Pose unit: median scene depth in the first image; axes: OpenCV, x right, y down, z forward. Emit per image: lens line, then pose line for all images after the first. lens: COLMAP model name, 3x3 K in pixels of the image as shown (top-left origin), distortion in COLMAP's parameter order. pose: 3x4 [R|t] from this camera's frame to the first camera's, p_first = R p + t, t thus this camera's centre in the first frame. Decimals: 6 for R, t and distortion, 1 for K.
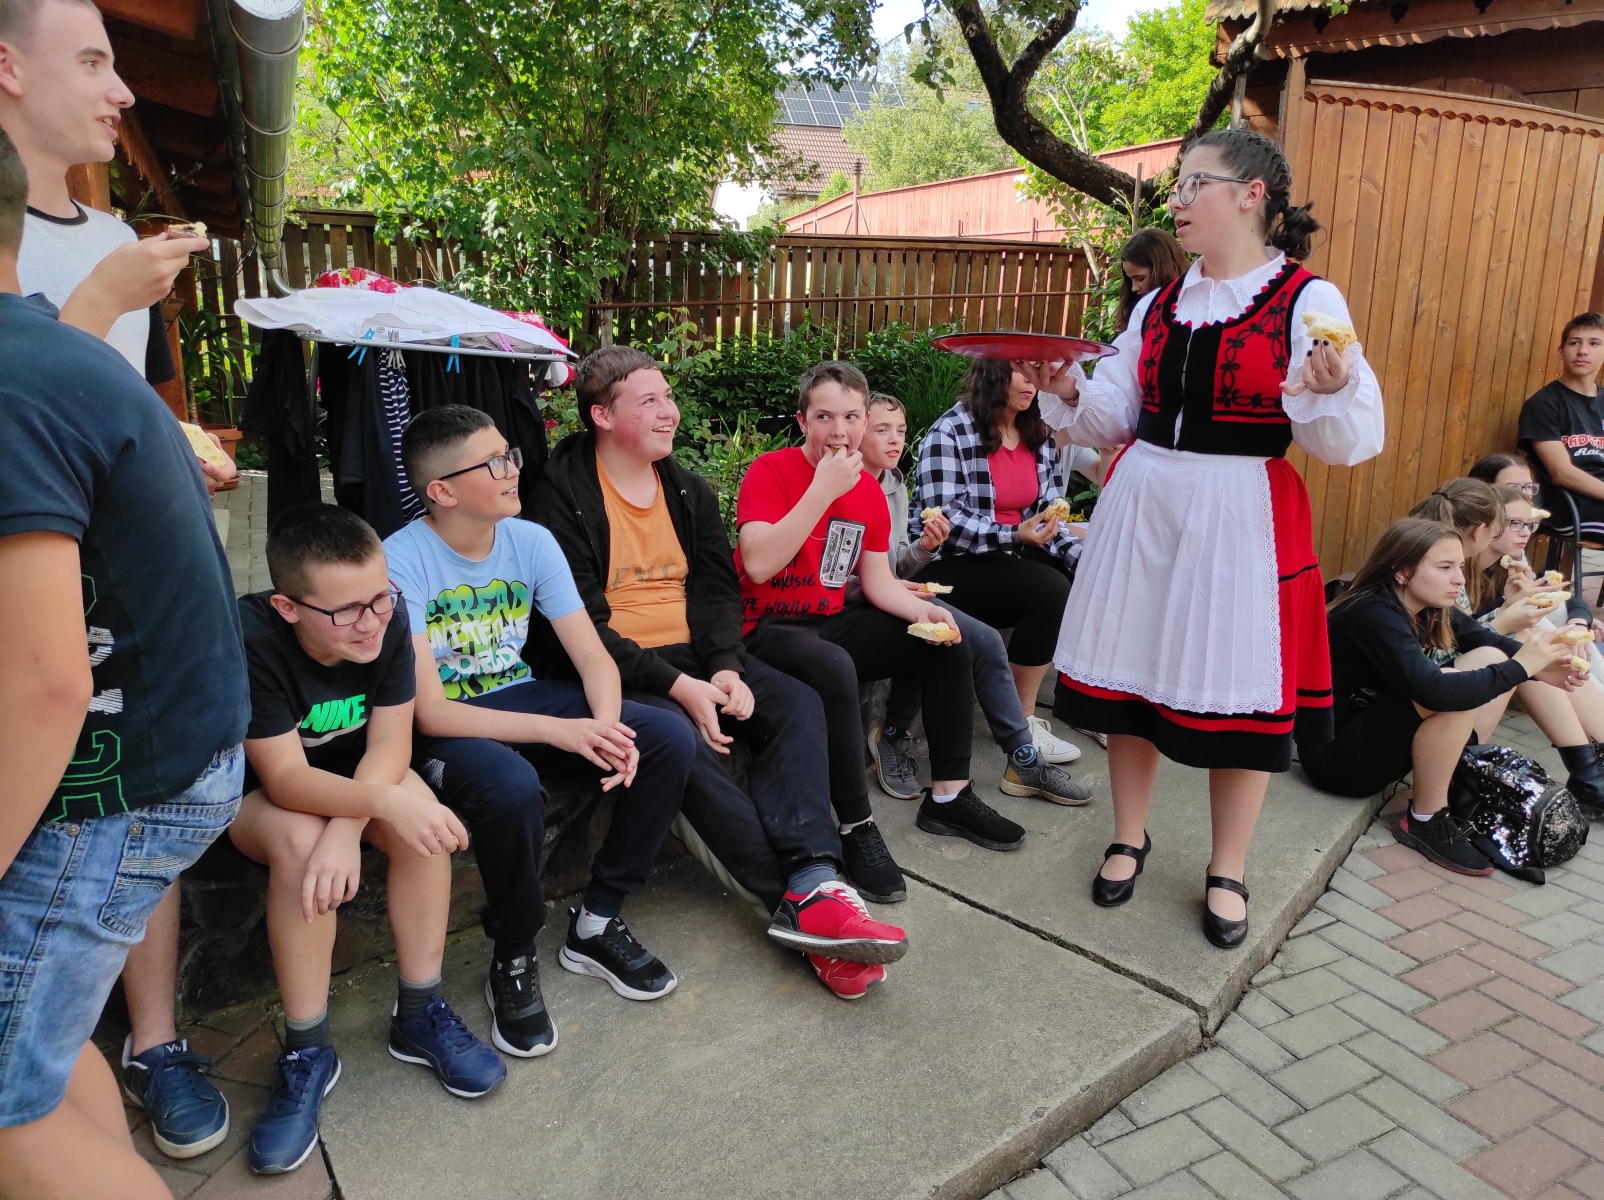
lens RADIAL K [[1173.2, 0, 799.3], [0, 1173.2, 596.8], [0, 0, 1]] dist [0.054466, -0.040625]
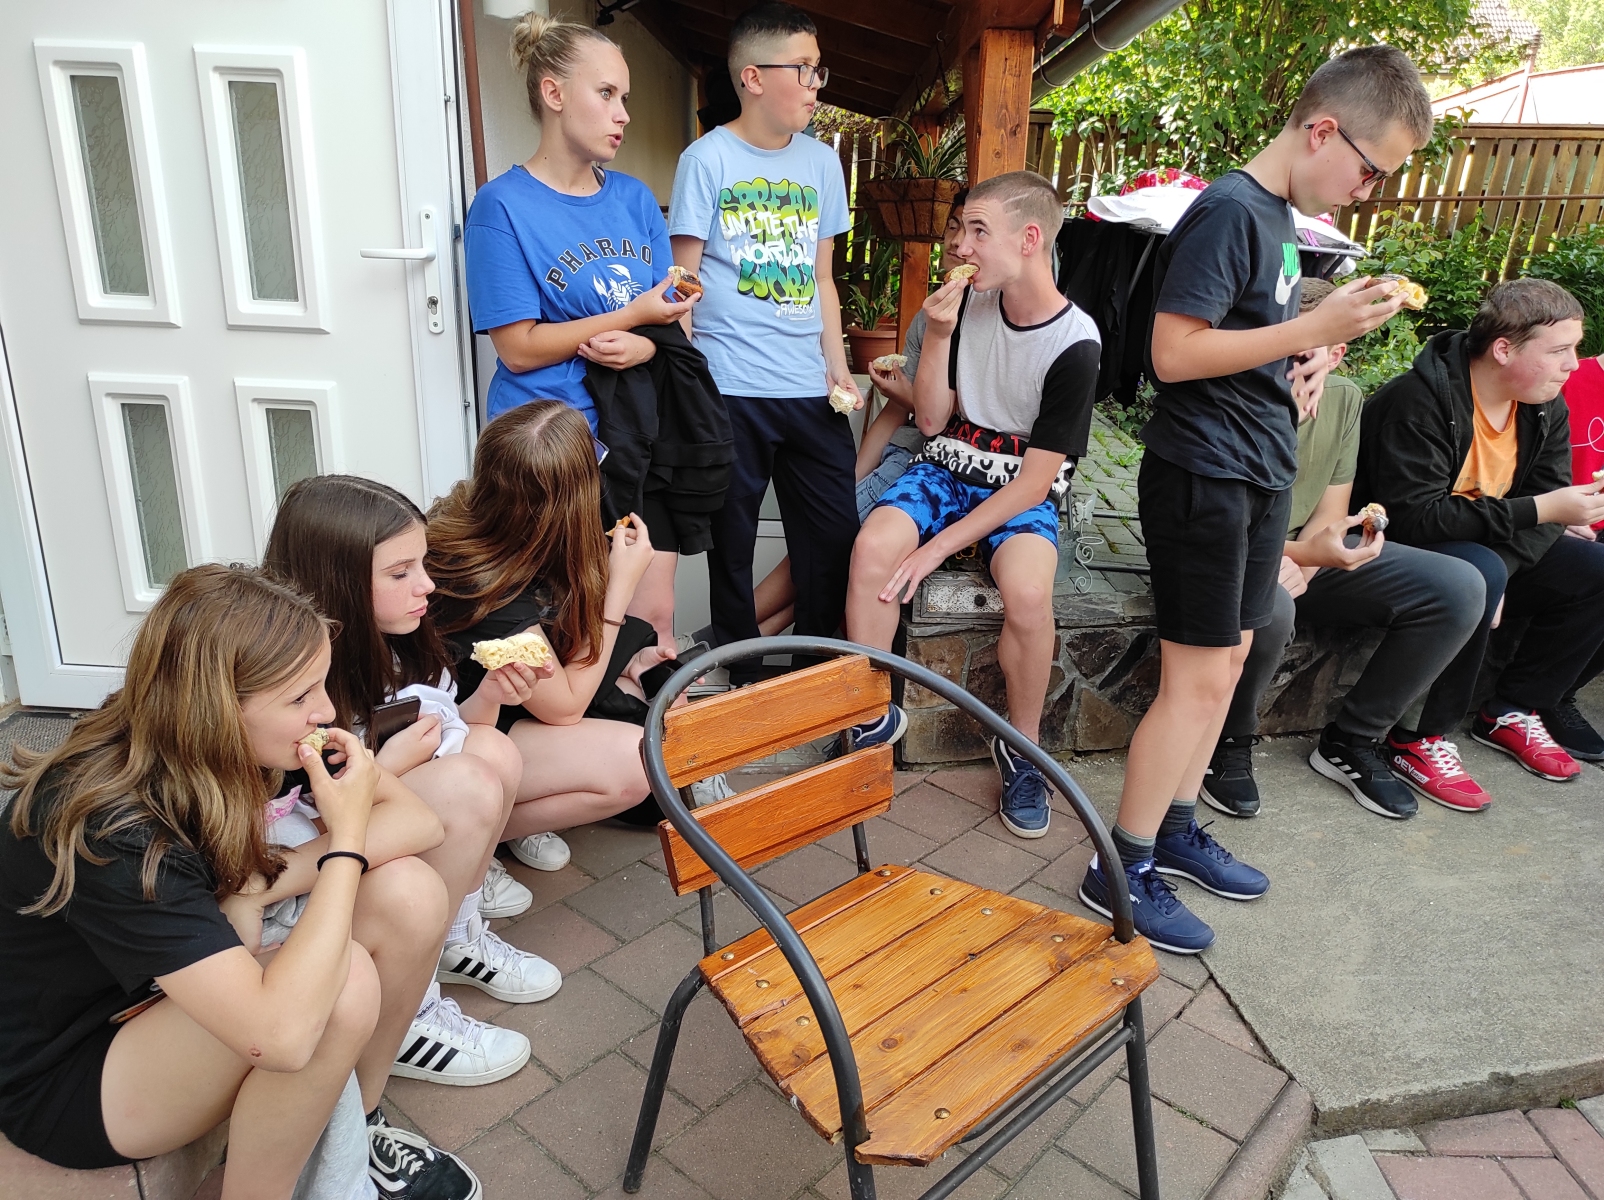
lens RADIAL K [[1170.4, 0, 815.7], [0, 1170.4, 598.6], [0, 0, 1]] dist [0.051794, -0.043129]
pose [[0.906424, 0.154640, -0.393043, -0.126323], [-0.120528, 0.986574, 0.110203, 0.036633], [0.404808, -0.052518, 0.912892, -0.154037]]
